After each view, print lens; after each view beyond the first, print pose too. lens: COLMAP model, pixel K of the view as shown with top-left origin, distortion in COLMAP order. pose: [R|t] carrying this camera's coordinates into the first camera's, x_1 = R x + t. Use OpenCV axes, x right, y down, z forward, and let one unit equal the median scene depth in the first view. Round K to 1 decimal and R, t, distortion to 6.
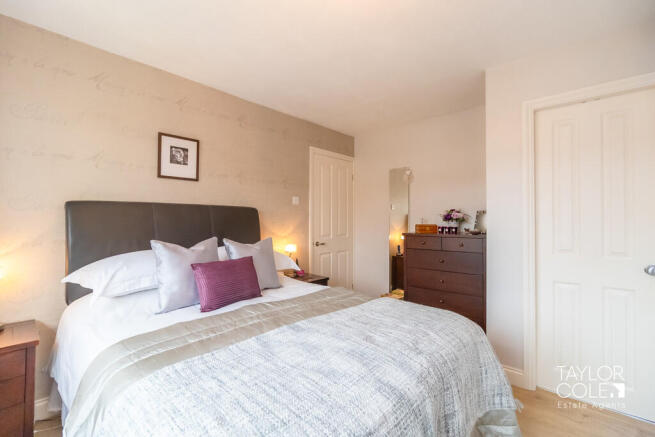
lens RADIAL K [[289.9, 0, 328.1], [0, 289.9, 218.7], [0, 0, 1]] dist [-0.003129, -0.000341]
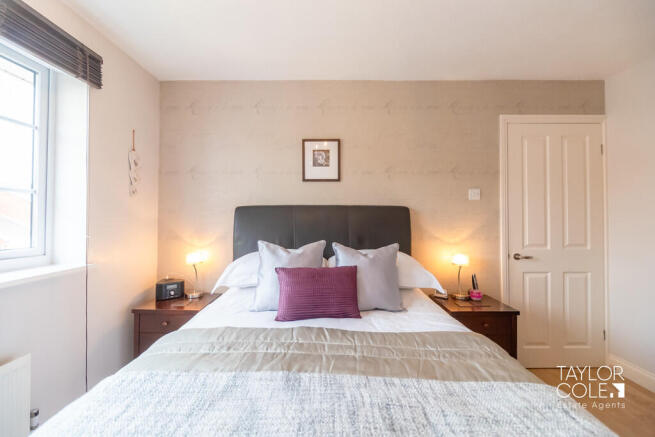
lens RADIAL K [[289.9, 0, 329.0], [0, 289.9, 215.4], [0, 0, 1]] dist [-0.003129, -0.000341]
pose [[0.668385, -0.010861, -0.743736, 0.265118], [0.003285, 0.999927, -0.011650, -0.003991], [0.743808, 0.005344, 0.668372, 0.348307]]
